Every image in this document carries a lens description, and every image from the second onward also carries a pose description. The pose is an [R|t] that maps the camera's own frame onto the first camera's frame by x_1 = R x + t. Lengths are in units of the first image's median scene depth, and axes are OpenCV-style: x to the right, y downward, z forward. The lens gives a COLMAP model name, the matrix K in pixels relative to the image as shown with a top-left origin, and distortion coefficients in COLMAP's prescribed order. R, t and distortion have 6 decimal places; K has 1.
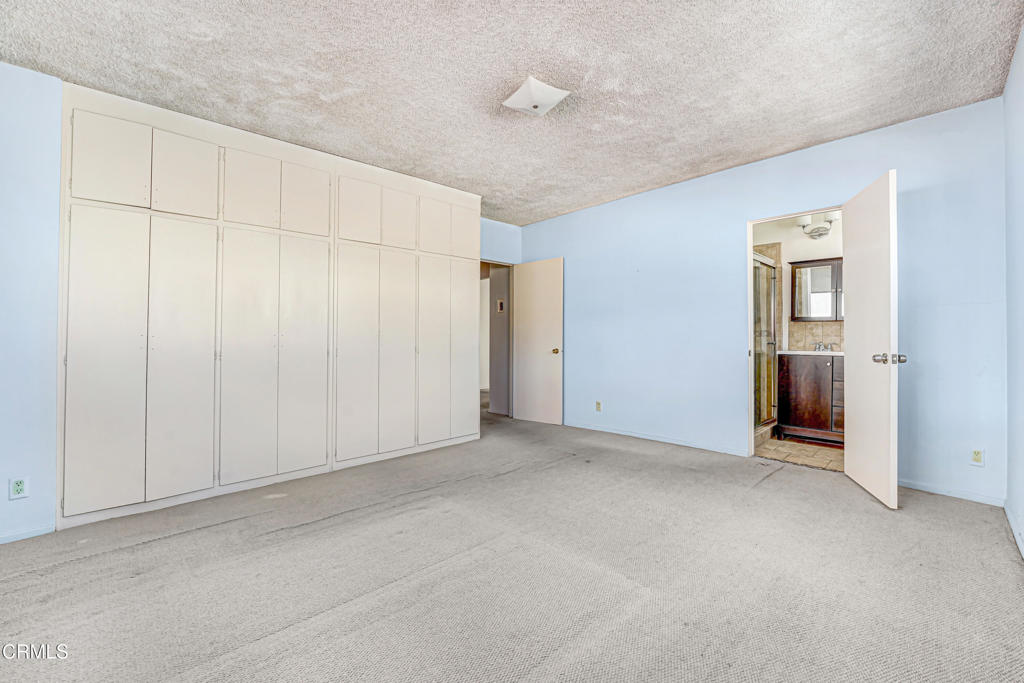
lens RADIAL K [[427.7, 0, 515.4], [0, 427.7, 341.3], [0, 0, 1]] dist [-0.004691, 0.000440]
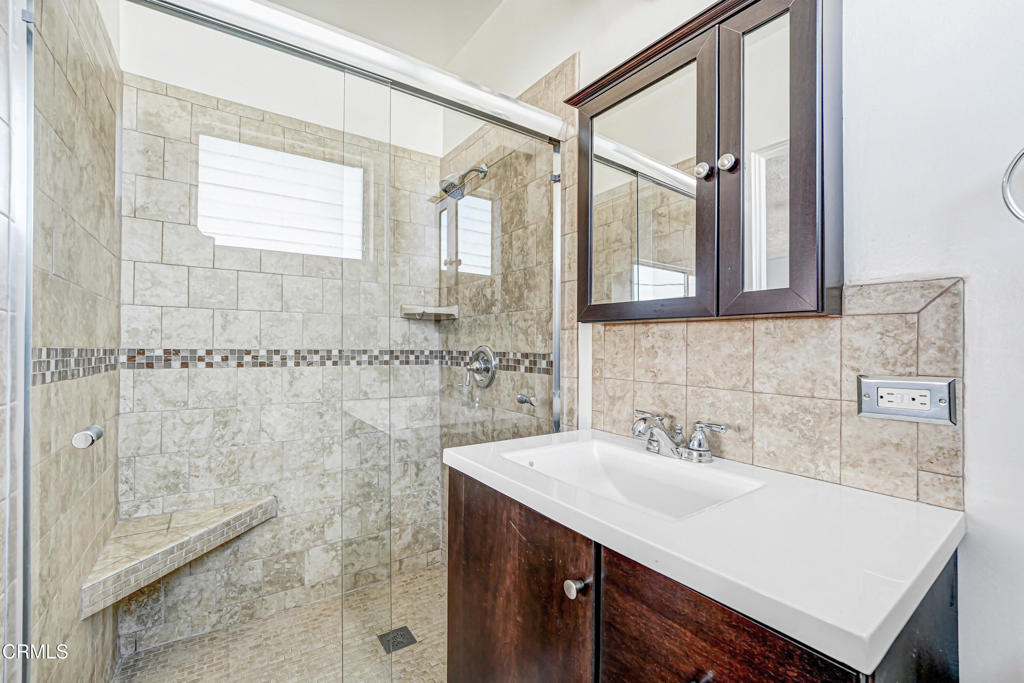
lens RADIAL K [[427.7, 0, 507.2], [0, 427.7, 336.7], [0, 0, 1]] dist [-0.004691, 0.000440]
pose [[0.985000, -0.002599, -0.172536, 0.669942], [0.000124, 0.999897, -0.014355, -0.036417], [0.172555, 0.014118, 0.984899, 0.757550]]
